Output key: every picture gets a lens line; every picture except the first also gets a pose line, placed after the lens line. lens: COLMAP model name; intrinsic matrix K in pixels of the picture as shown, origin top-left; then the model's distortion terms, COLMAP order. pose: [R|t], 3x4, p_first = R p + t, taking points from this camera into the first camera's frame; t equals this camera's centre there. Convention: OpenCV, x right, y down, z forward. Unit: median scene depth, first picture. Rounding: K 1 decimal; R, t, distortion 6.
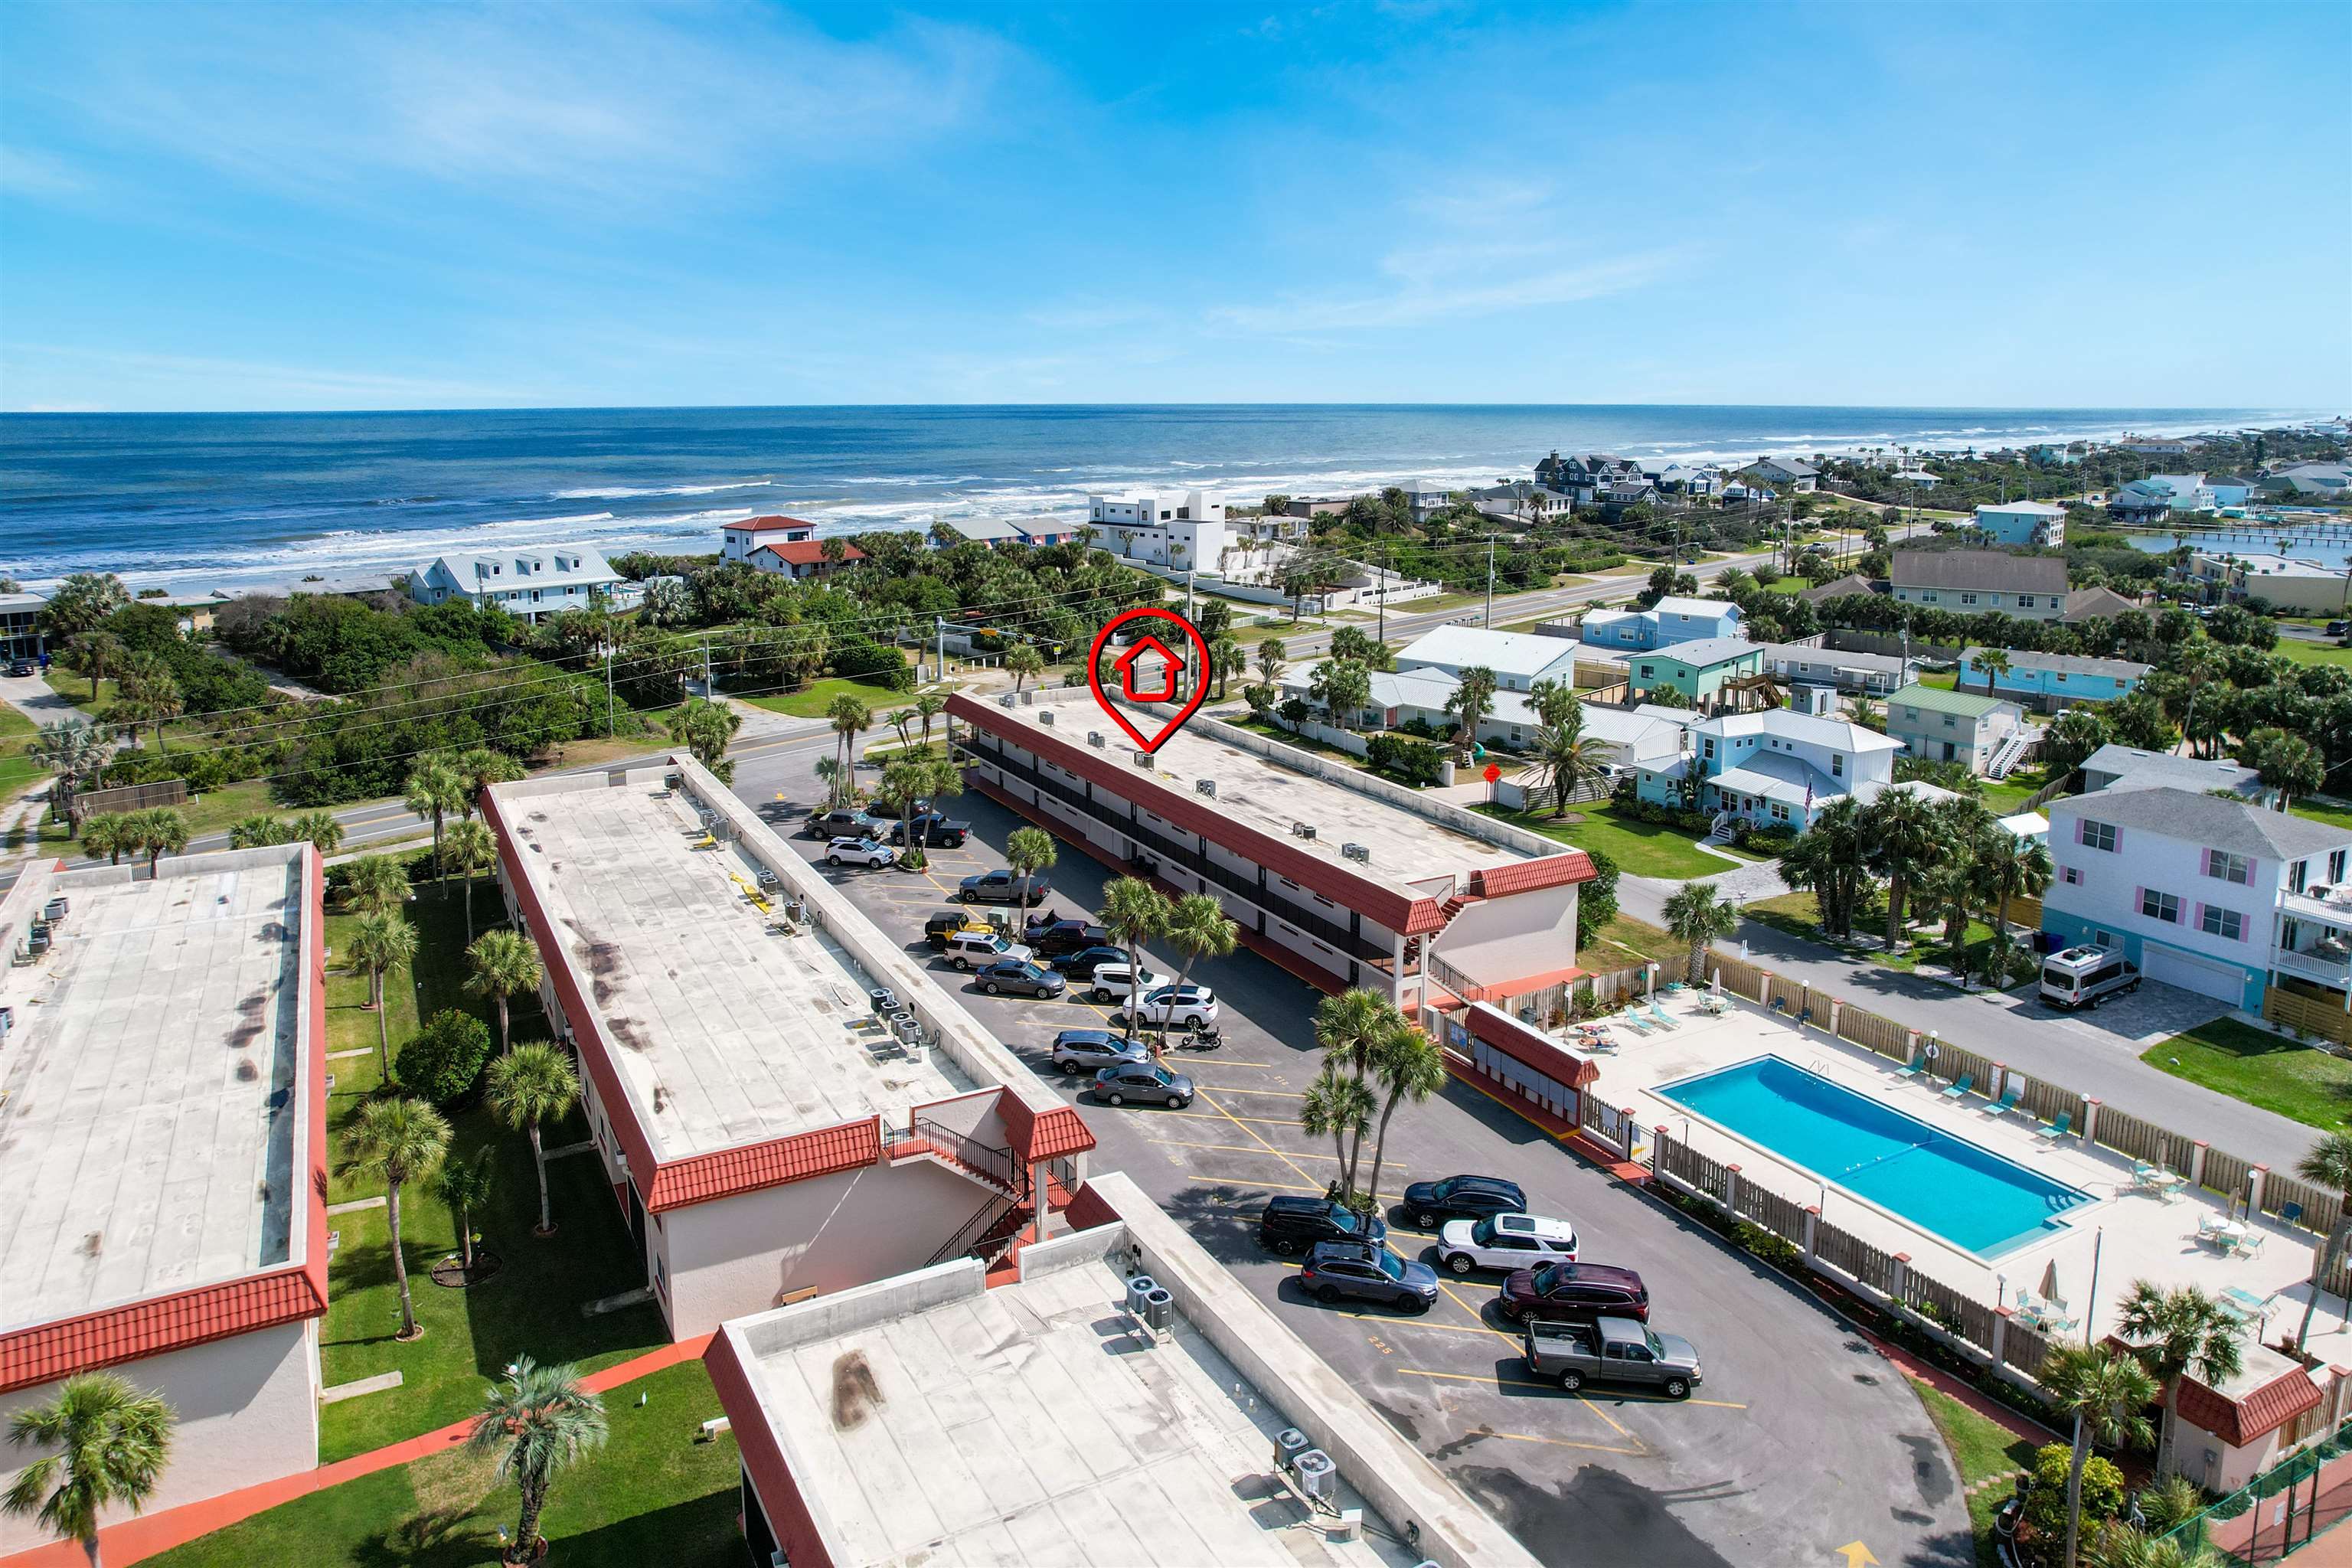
lens RADIAL K [[1475.5, 0, 1176.0], [0, 1475.5, 784.0], [0, 0, 1]] dist [-0.025132, -0.000037]
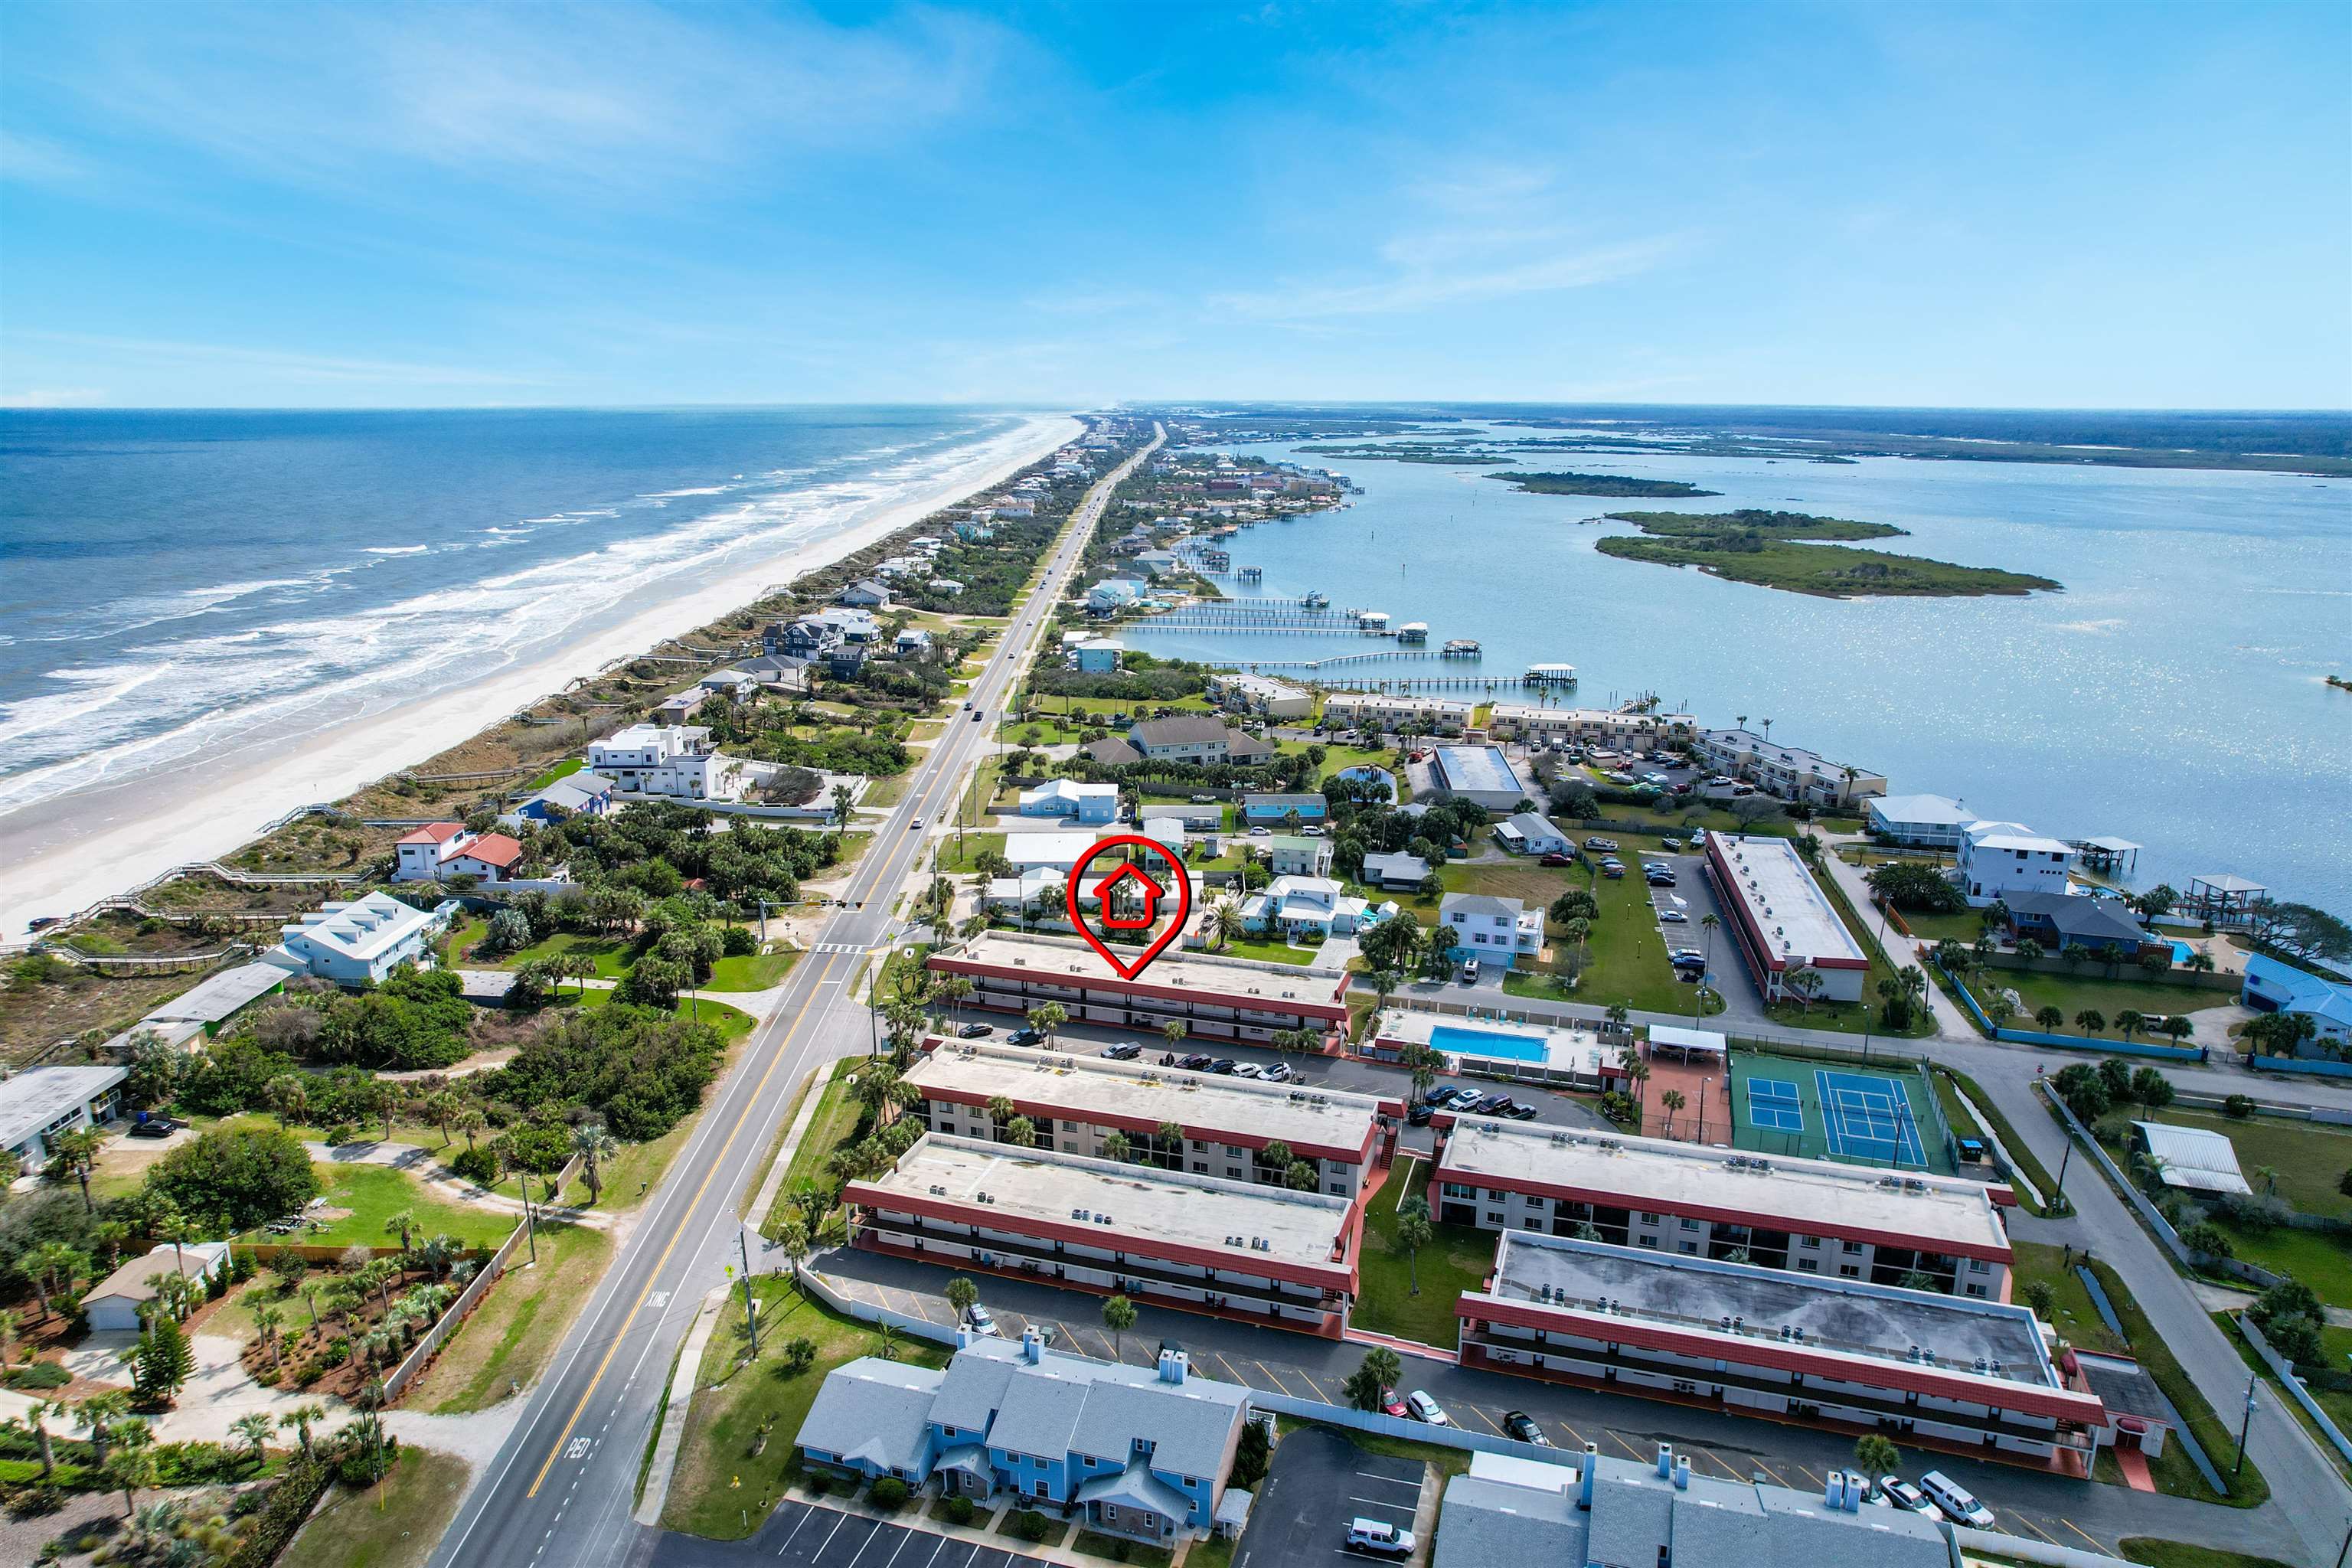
lens RADIAL K [[1475.5, 0, 1176.0], [0, 1475.5, 784.0], [0, 0, 1]] dist [-0.025132, -0.000037]
pose [[0.711372, -0.172706, 0.681265, -1.303043], [0.165046, 0.983281, 0.076930, -0.416281], [-0.683161, 0.057714, 0.727983, -0.566294]]
